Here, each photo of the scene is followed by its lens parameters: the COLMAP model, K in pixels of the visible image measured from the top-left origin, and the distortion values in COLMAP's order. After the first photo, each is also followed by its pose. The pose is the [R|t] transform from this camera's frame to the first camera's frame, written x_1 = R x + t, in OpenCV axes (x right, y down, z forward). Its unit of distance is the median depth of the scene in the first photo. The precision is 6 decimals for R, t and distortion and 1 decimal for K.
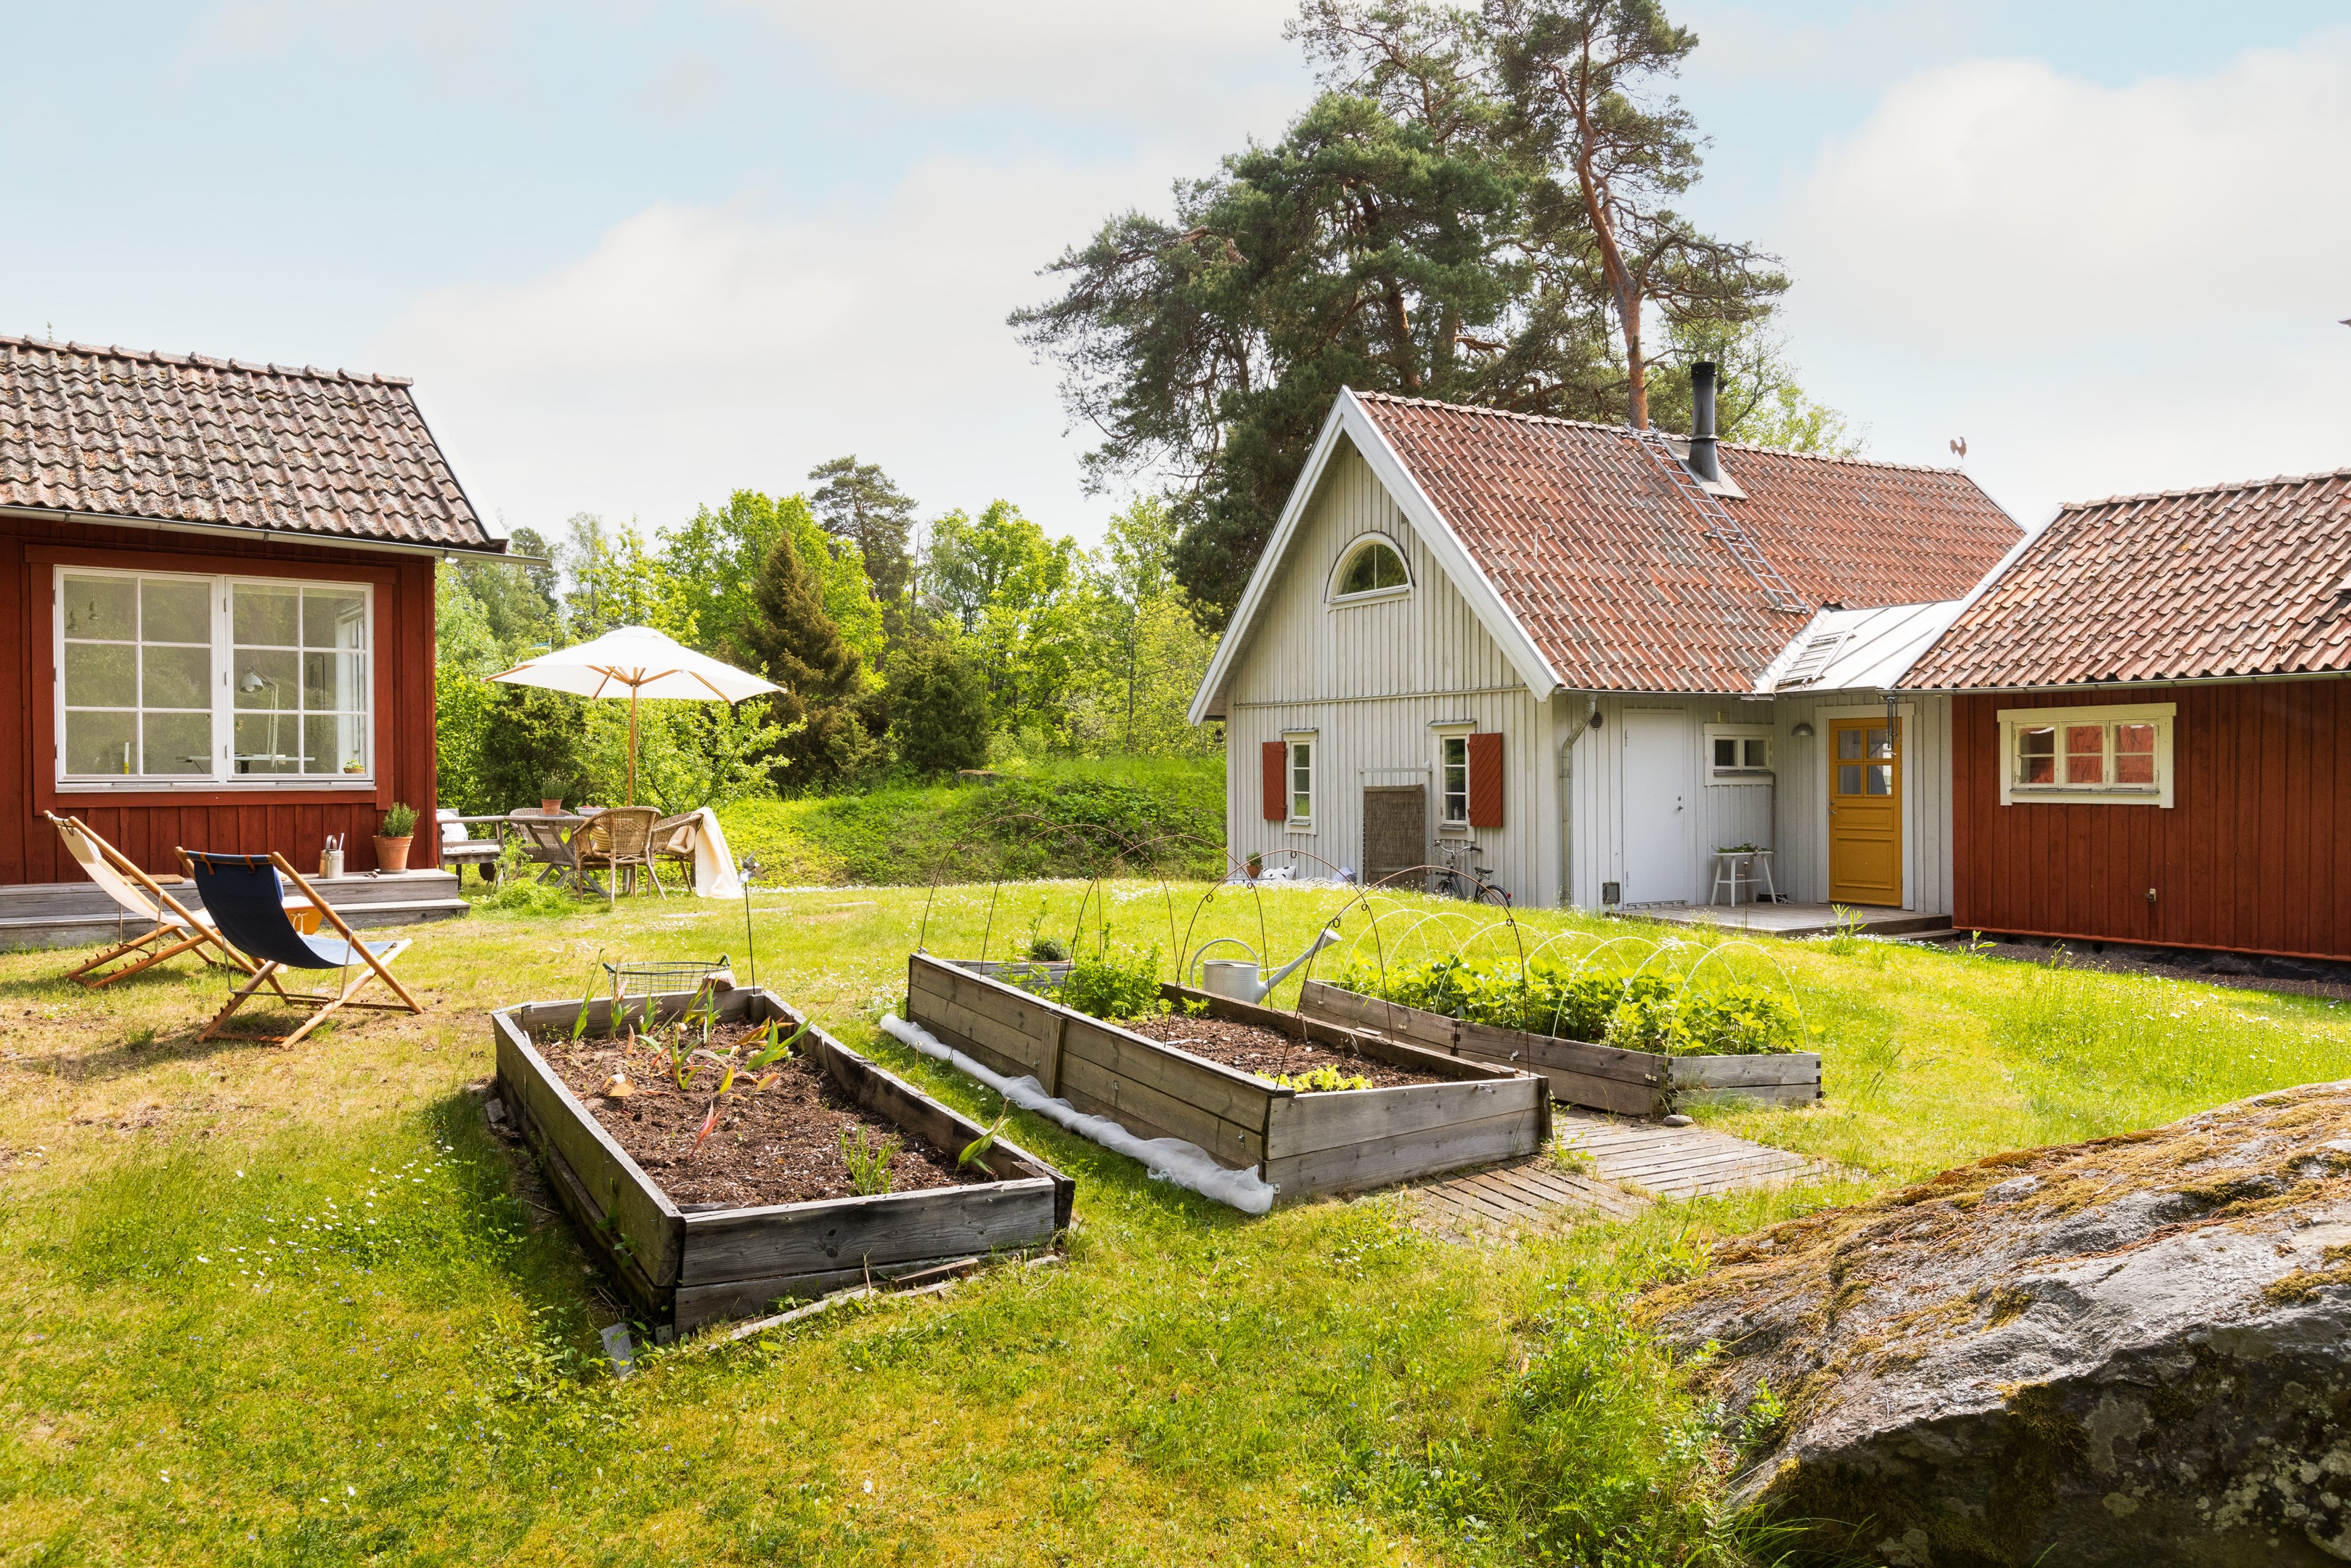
lens RADIAL K [[1693.1, 0, 1161.4], [0, 1693.1, 762.0], [0, 0, 1]] dist [-0.000271, -0.002473]
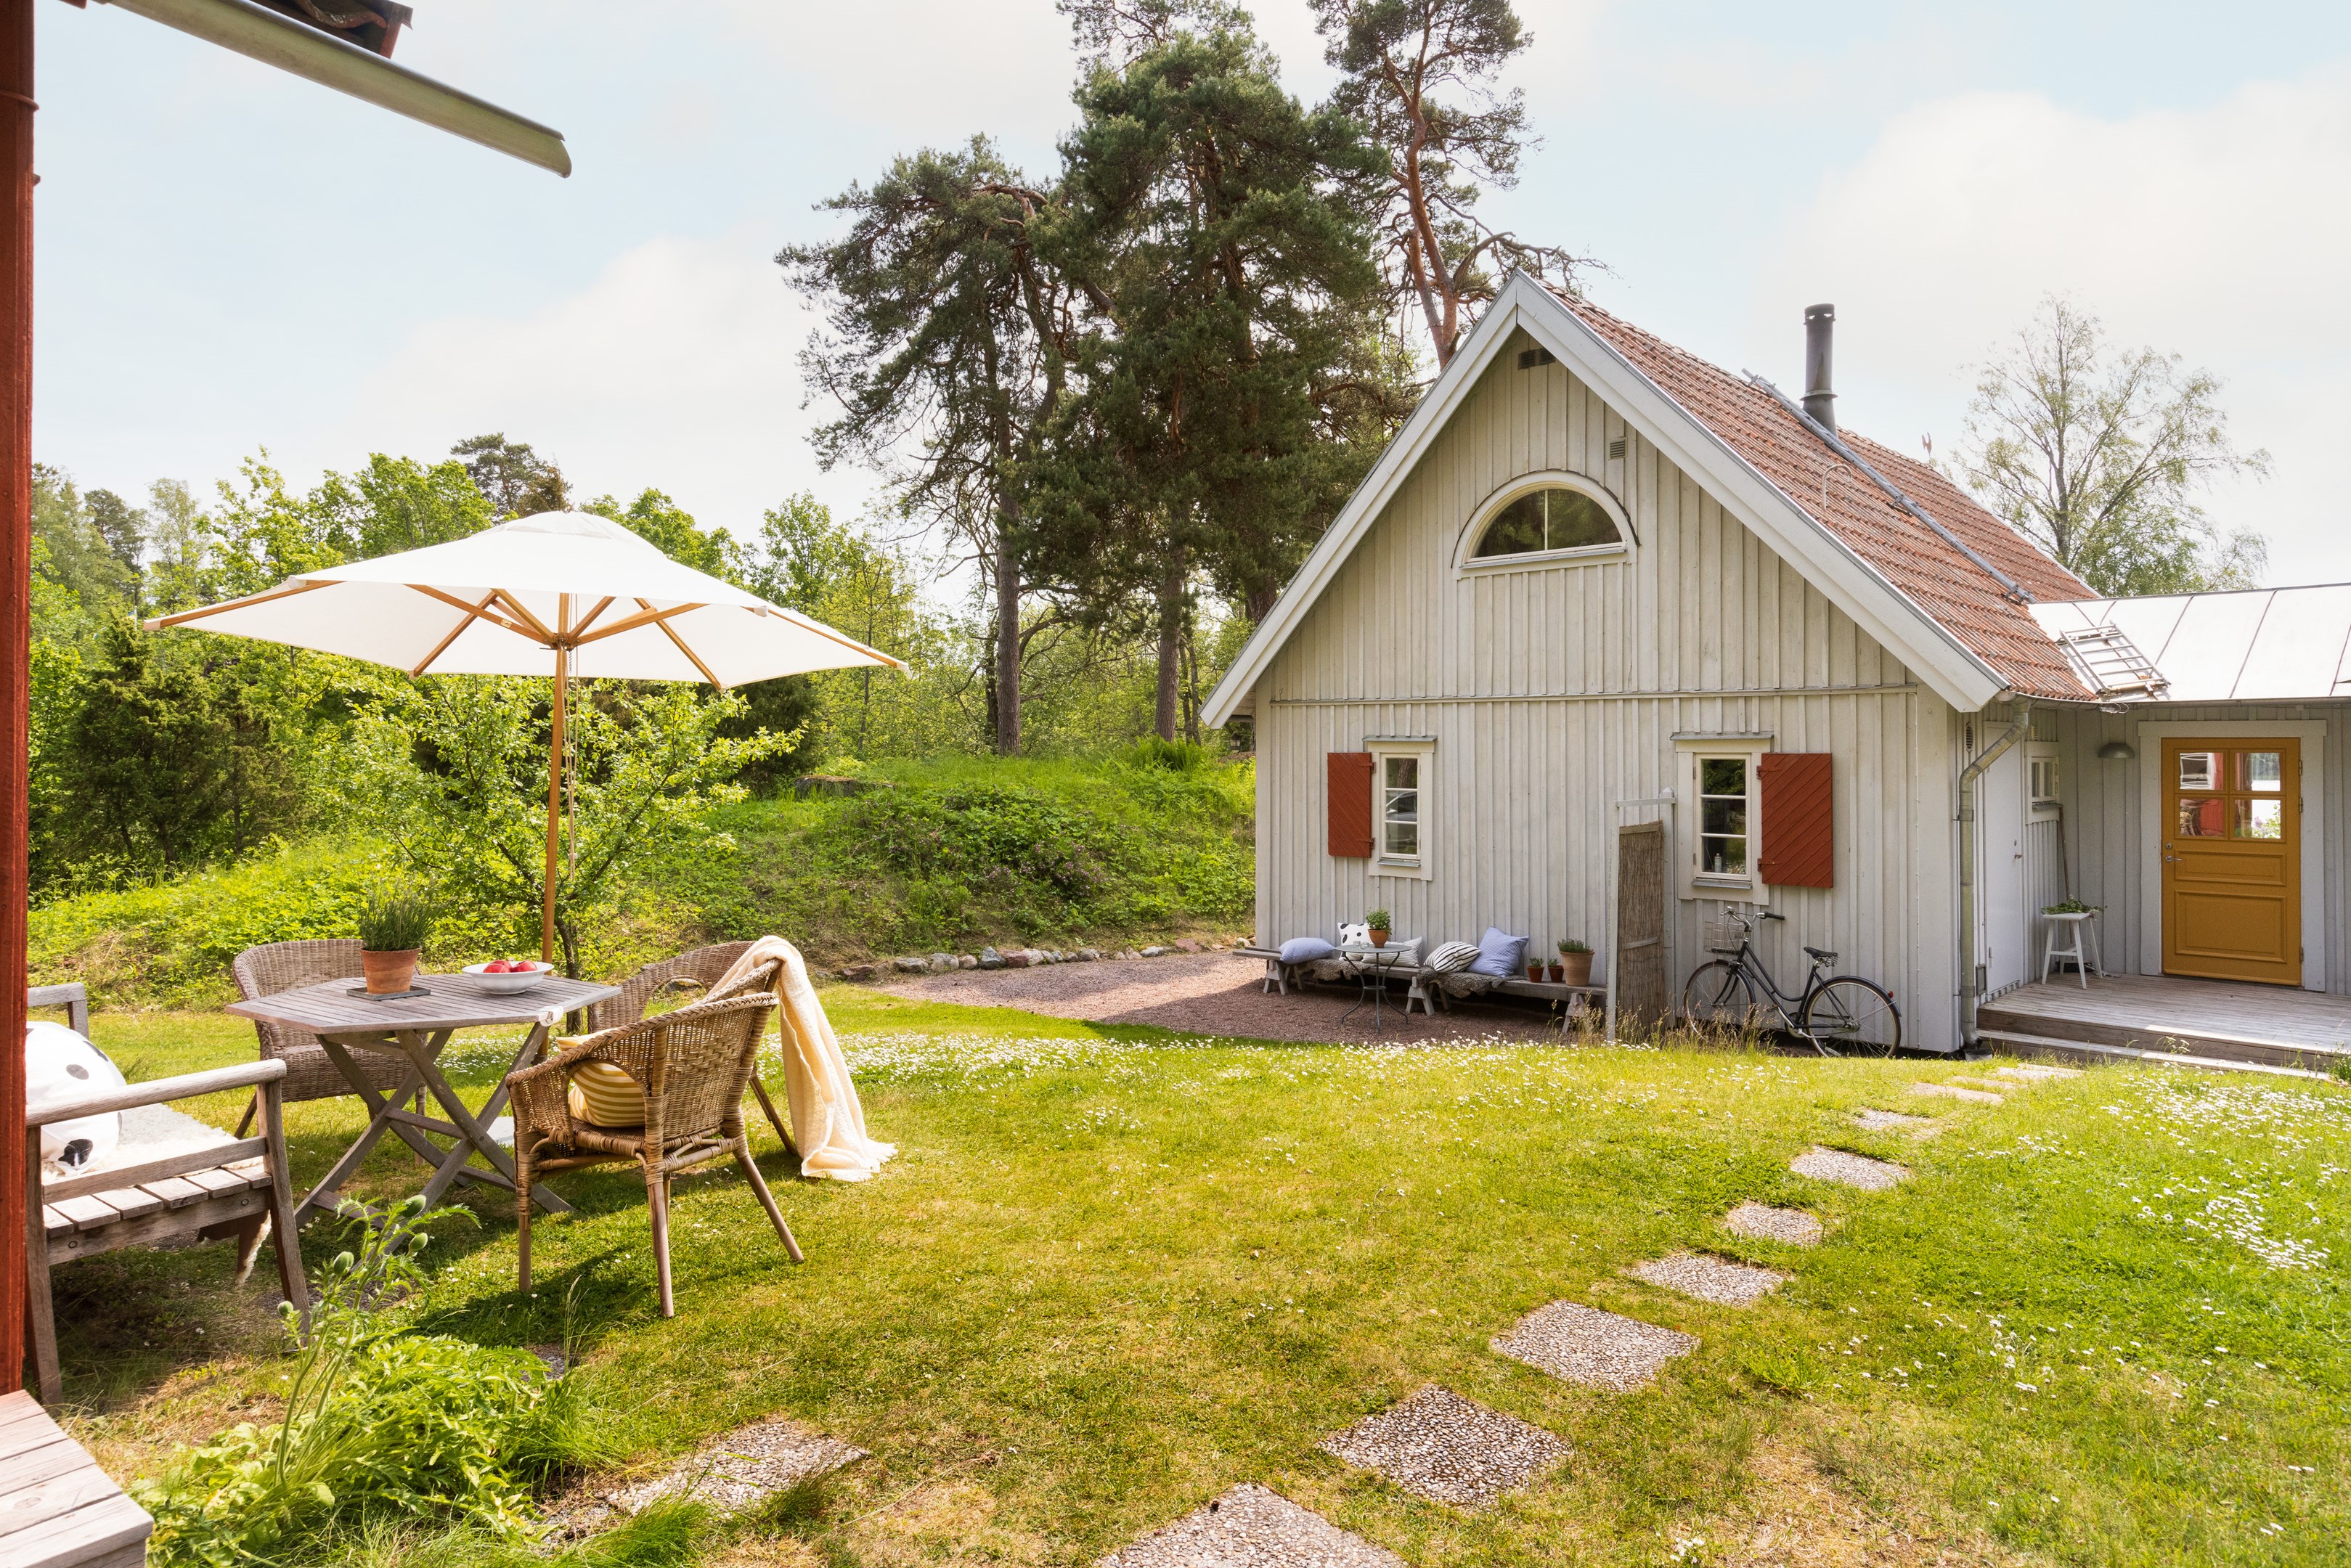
lens RADIAL K [[1403.7, 0, 1176.8], [0, 1403.7, 730.6], [0, 0, 1]] dist [0.008086, 0.000963]
pose [[0.955923, 0.012554, 0.293349, -0.127351], [-0.010234, 0.999903, -0.009442, -0.010178], [-0.293439, 0.006024, 0.955959, 0.288363]]
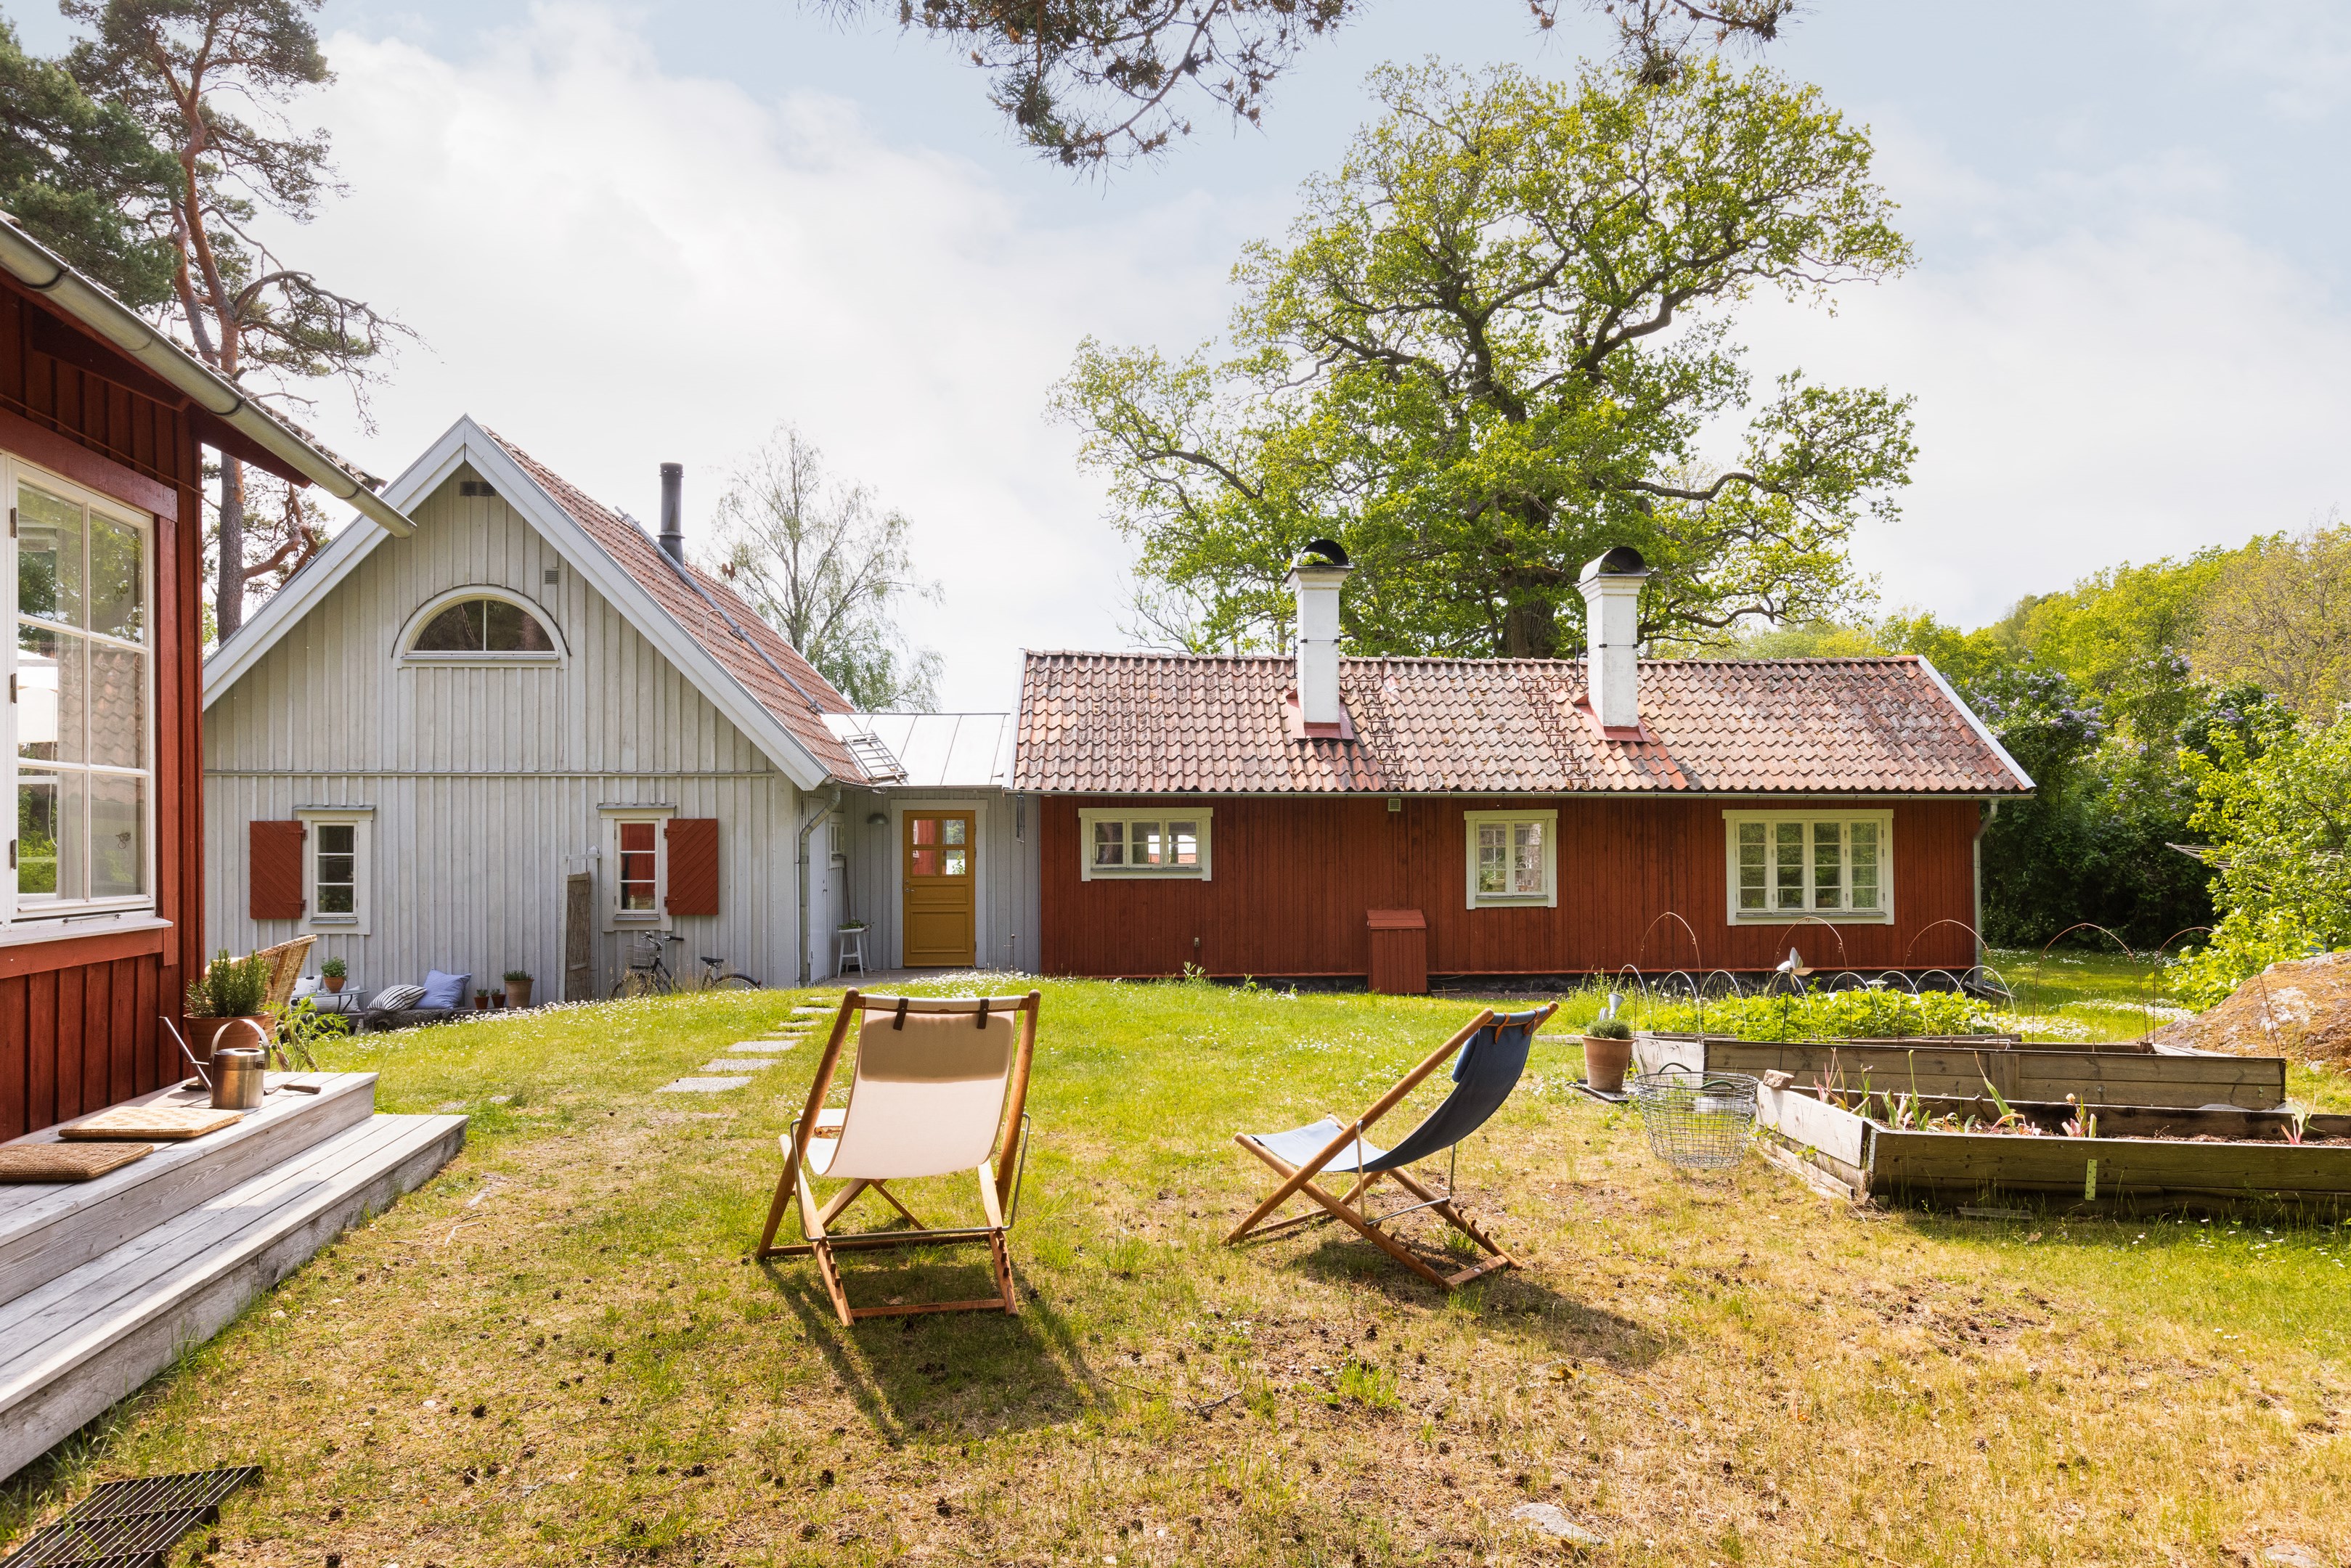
lens RADIAL K [[1574.7, 0, 1217.6], [0, 1574.7, 815.2], [0, 0, 1]] dist [-0.010836, 0.002100]
pose [[0.420381, 0.014151, 0.907237, -0.281114], [-0.005162, 0.999899, -0.013204, -0.004852], [-0.907333, 0.000868, 0.420412, 0.193643]]
